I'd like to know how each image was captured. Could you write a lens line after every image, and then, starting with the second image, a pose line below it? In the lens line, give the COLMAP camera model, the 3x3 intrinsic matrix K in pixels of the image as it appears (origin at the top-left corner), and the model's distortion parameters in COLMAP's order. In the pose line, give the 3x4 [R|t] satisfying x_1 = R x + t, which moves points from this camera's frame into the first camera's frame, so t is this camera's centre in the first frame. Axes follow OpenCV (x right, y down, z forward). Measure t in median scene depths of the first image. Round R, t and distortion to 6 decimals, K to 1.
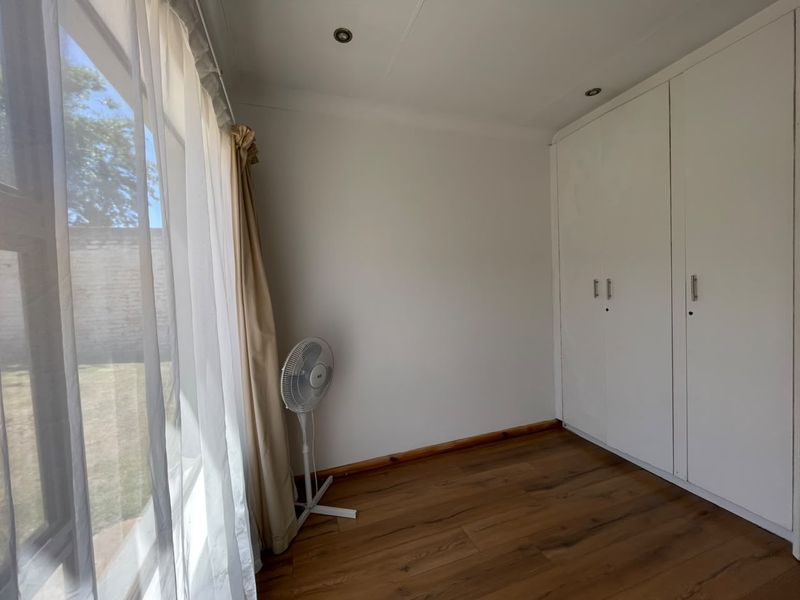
lens RADIAL K [[326.0, 0, 397.9], [0, 326.0, 298.2], [0, 0, 1]] dist [-0.001882, -0.000670]
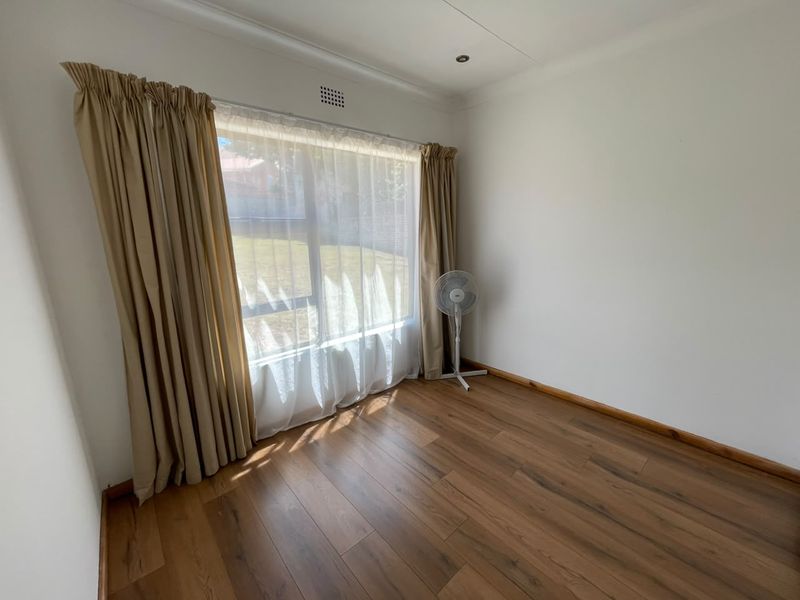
lens RADIAL K [[326.0, 0, 397.9], [0, 326.0, 298.2], [0, 0, 1]] dist [-0.001882, -0.000670]
pose [[0.381767, 0.219858, -0.897728, 1.000152], [-0.031553, 0.973830, 0.225078, -0.090192], [0.923720, -0.057601, 0.378713, 0.124388]]
